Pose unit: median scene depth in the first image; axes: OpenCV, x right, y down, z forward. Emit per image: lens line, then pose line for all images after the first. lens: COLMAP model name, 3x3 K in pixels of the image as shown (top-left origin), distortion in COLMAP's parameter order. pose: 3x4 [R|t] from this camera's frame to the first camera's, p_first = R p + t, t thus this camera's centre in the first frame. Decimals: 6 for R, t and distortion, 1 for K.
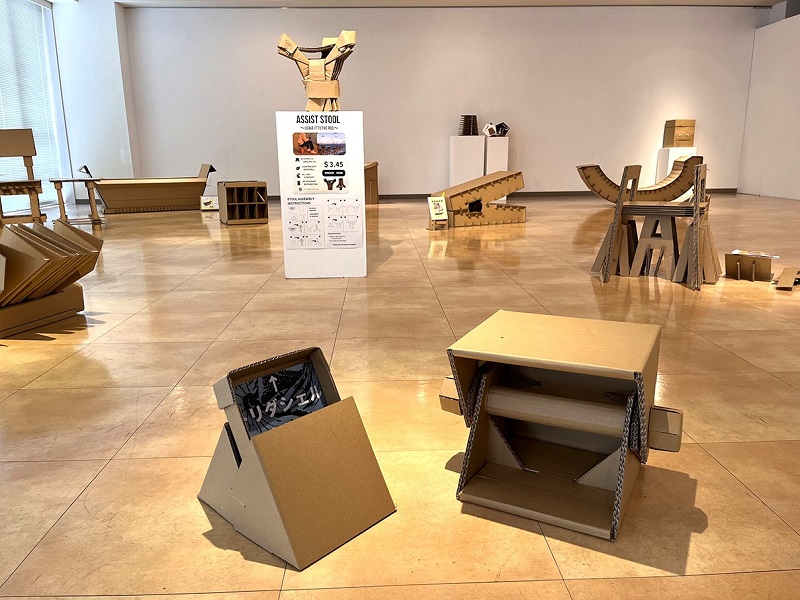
lens RADIAL K [[608.2, 0, 400.0], [0, 608.2, 300.0], [0, 0, 1]] dist [0.000570, -0.002305]
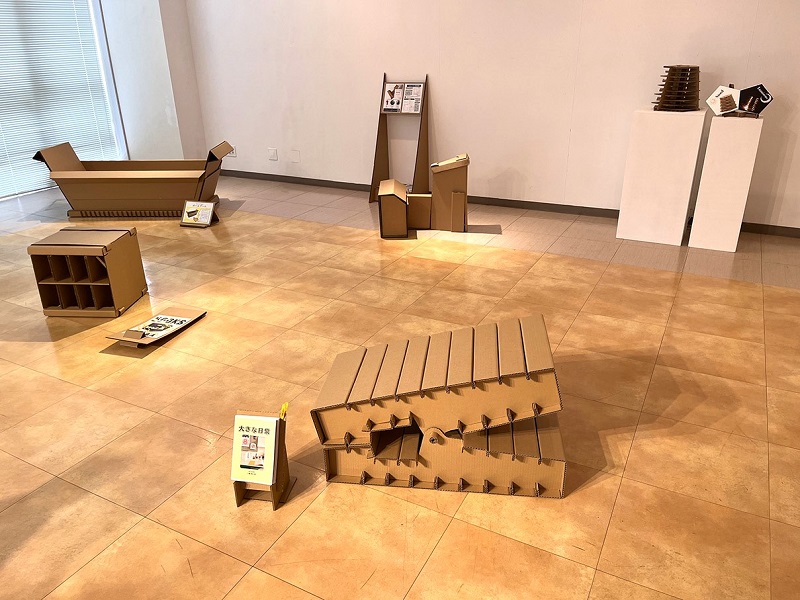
lens RADIAL K [[608.2, 0, 400.0], [0, 608.2, 300.0], [0, 0, 1]] dist [0.000570, -0.002305]
pose [[0.866357, 0.196023, -0.459348, 0.202642], [-0.112503, 0.972713, 0.202911, -0.226614], [0.486589, -0.124115, 0.864770, 0.524557]]
